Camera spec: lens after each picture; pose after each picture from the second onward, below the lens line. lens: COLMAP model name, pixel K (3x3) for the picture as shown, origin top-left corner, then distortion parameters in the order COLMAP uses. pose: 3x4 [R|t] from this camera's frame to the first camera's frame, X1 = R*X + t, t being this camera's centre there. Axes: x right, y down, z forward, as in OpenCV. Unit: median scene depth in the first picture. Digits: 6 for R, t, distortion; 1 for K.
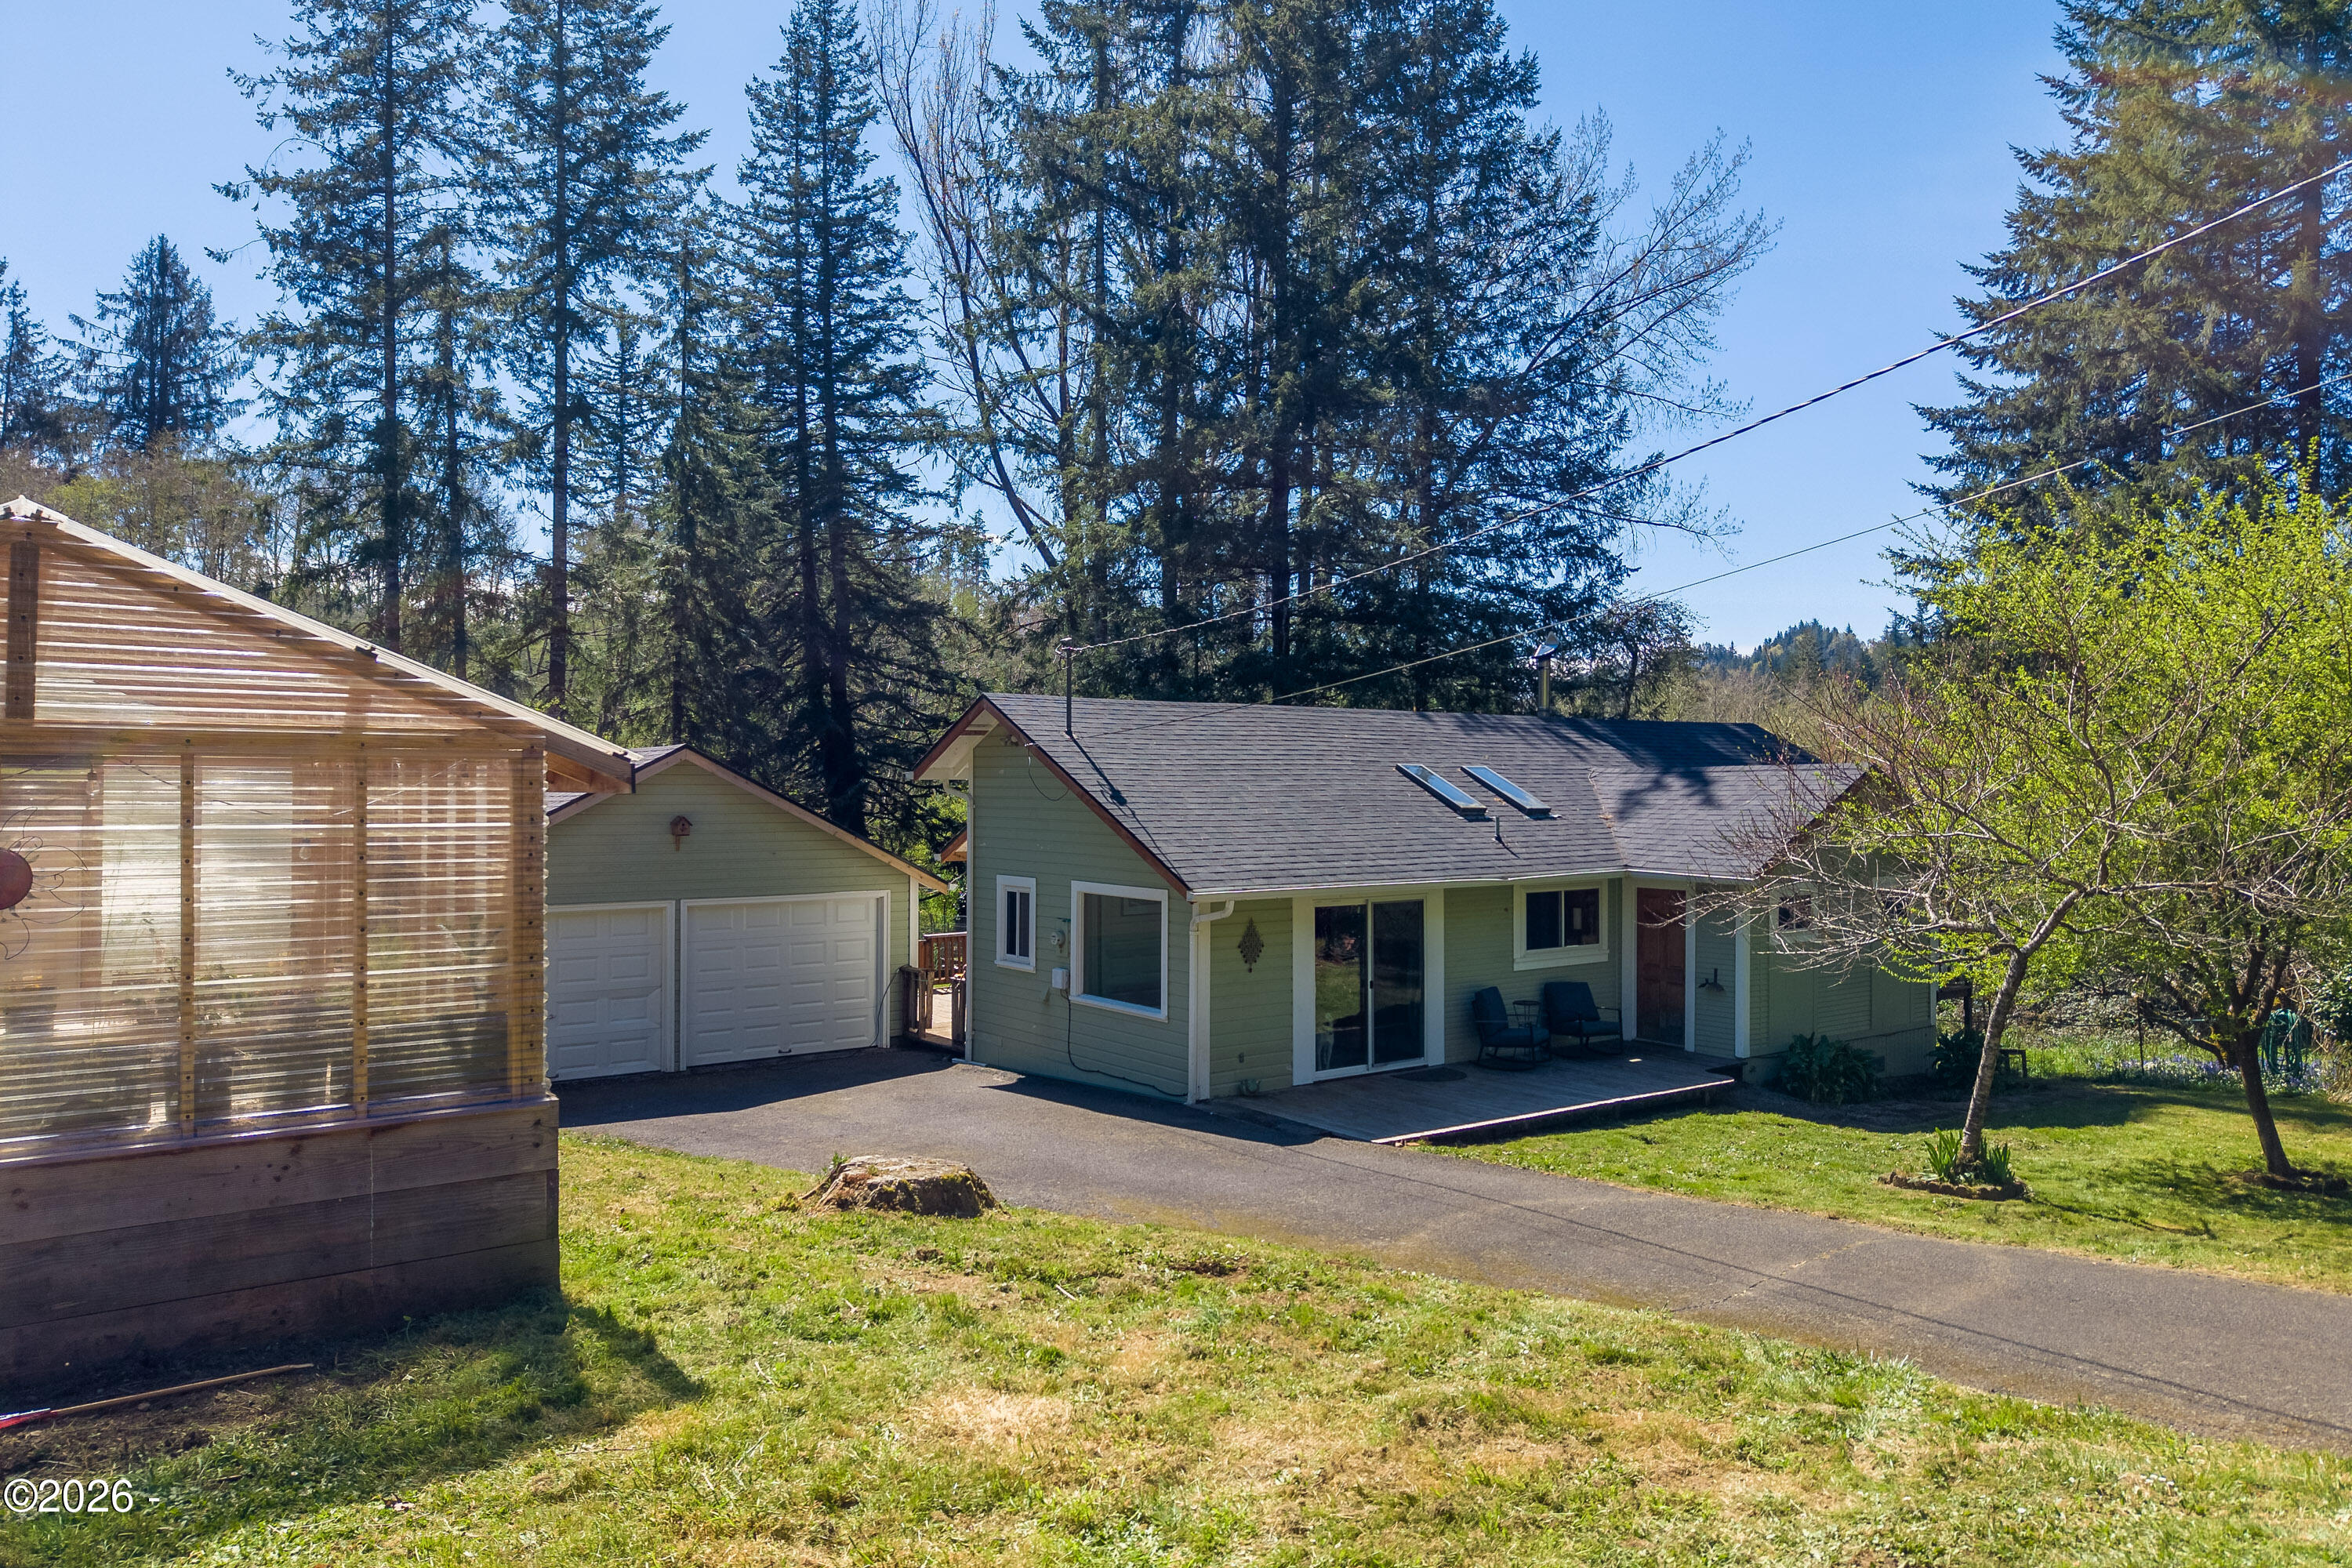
lens RADIAL K [[1637.3, 0, 1178.3], [0, 1637.3, 782.8], [0, 0, 1]] dist [0.010546, -0.011496]
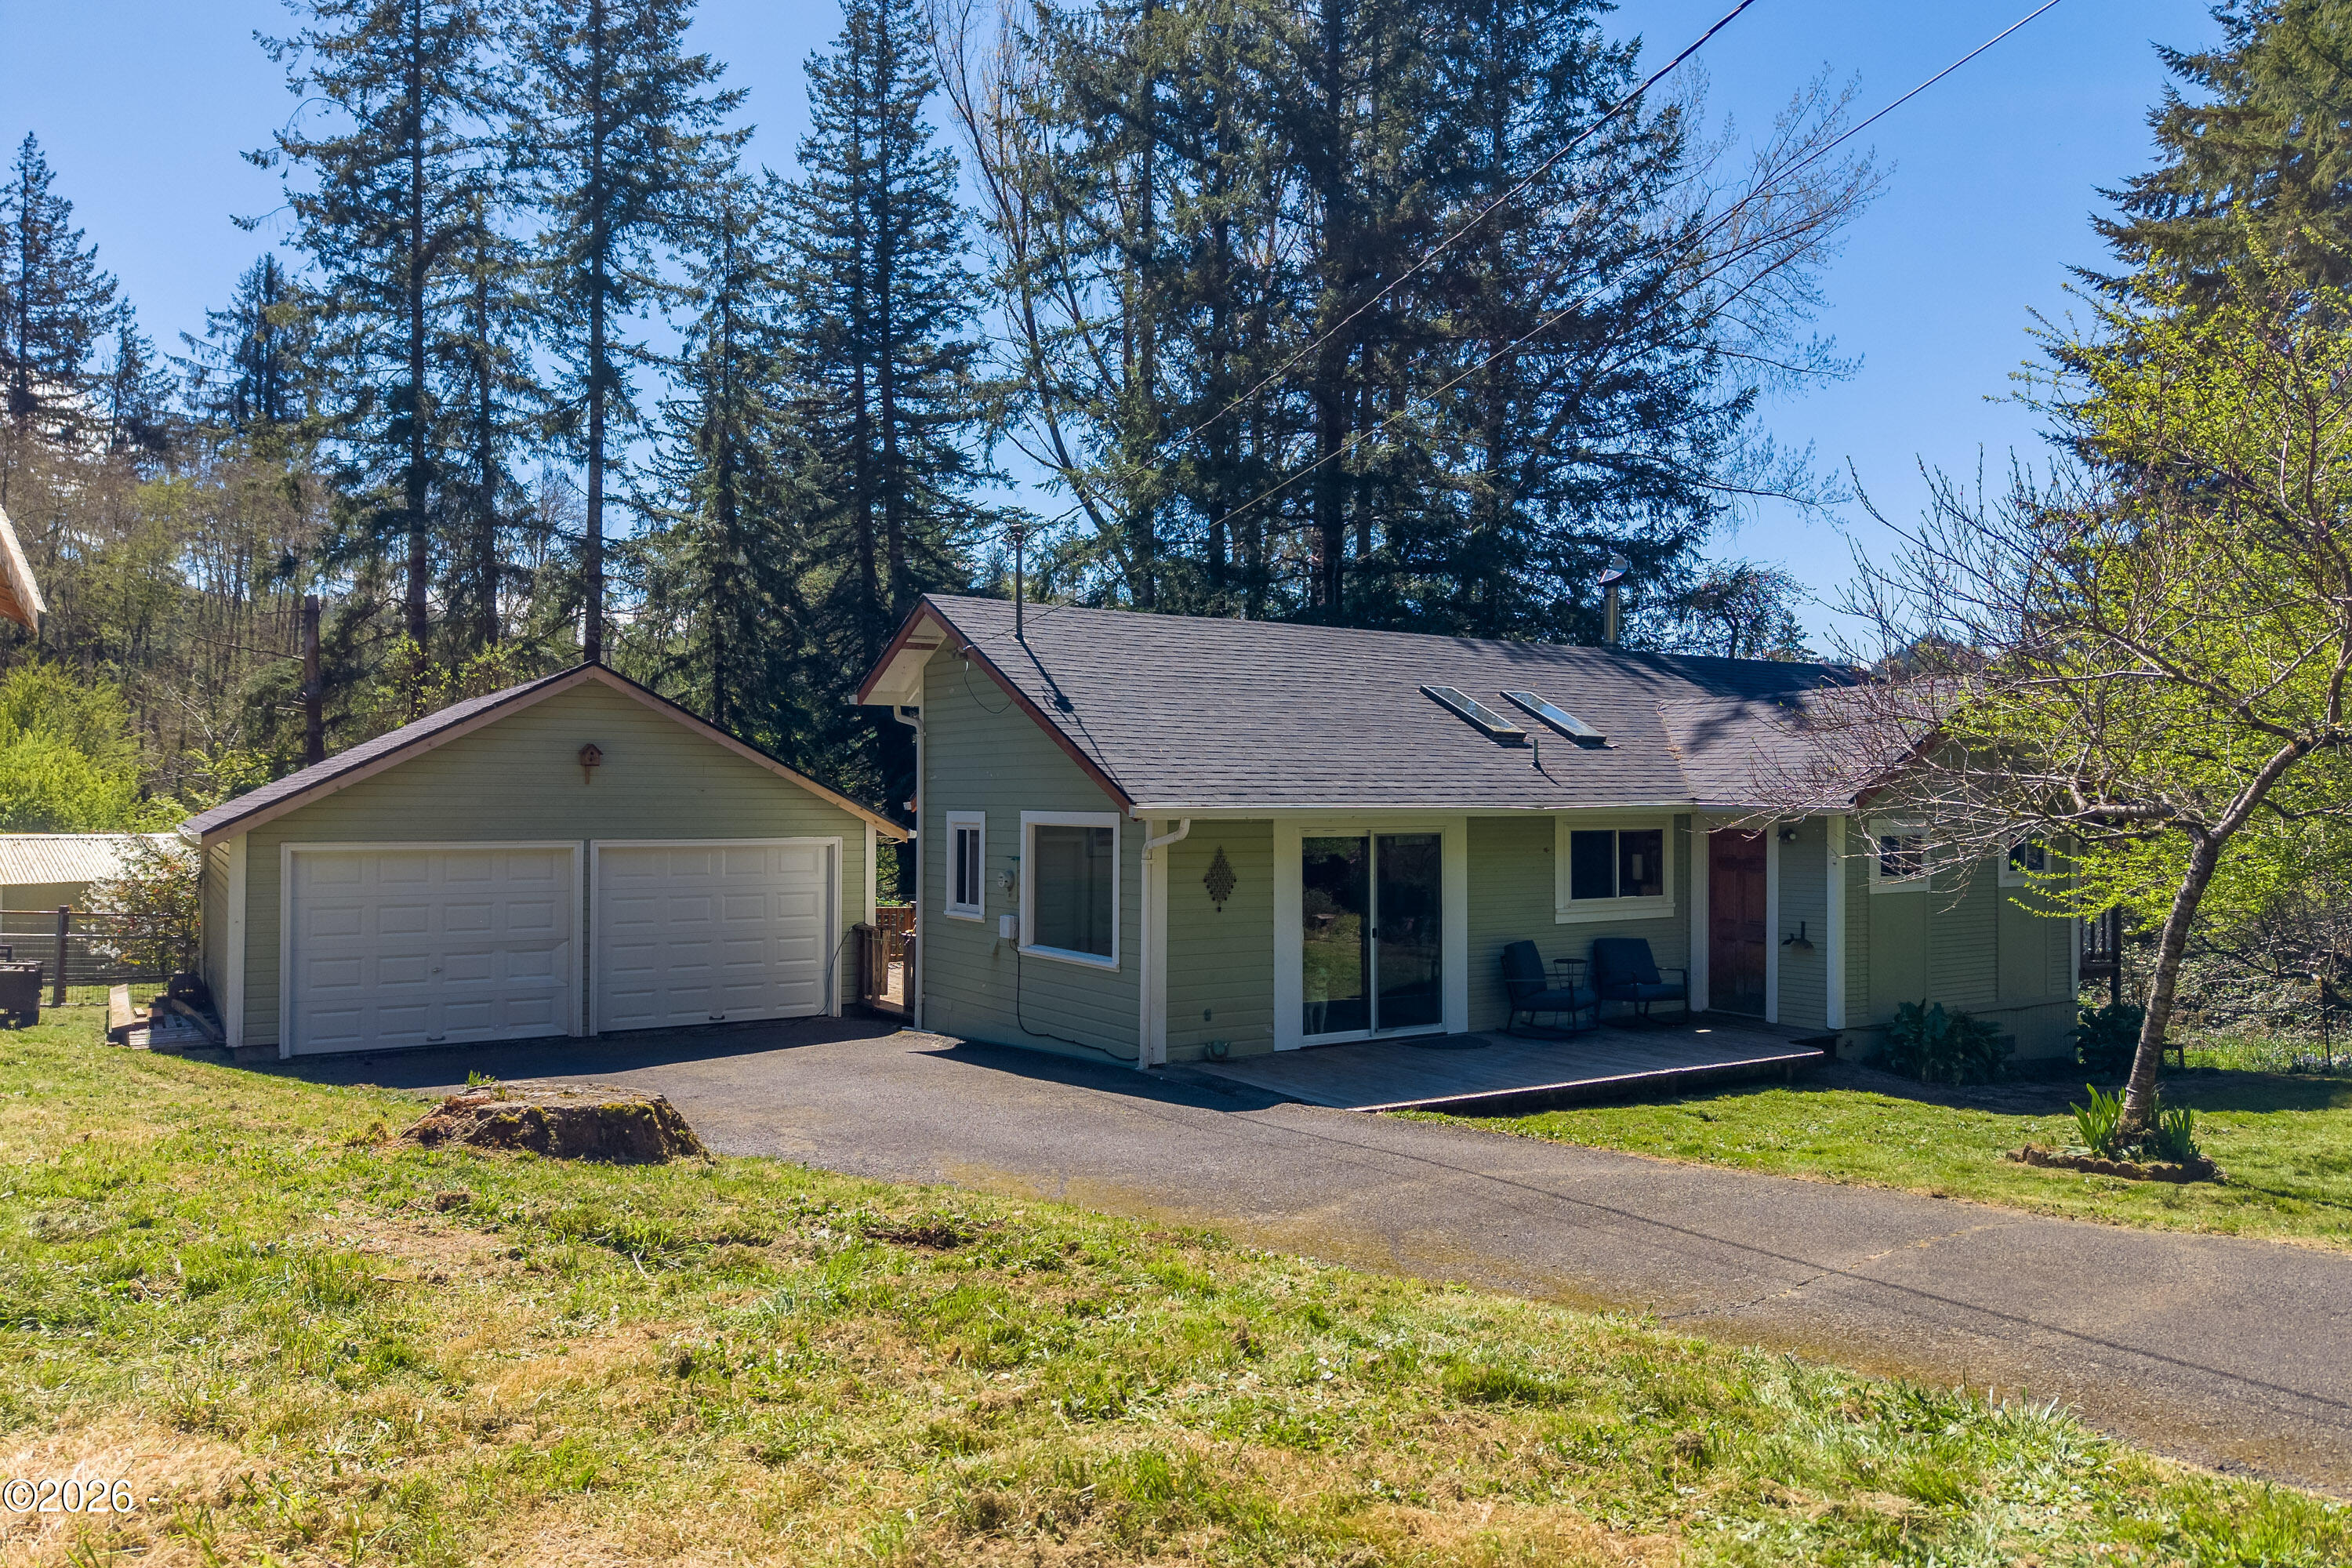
lens RADIAL K [[1637.3, 0, 1171.2], [0, 1637.3, 785.2], [0, 0, 1]] dist [0.010546, -0.011496]
pose [[0.997687, -0.001869, -0.067943, 0.046981], [0.001162, 0.999945, -0.010455, 0.037590], [0.067959, 0.010352, 0.997634, 0.108401]]
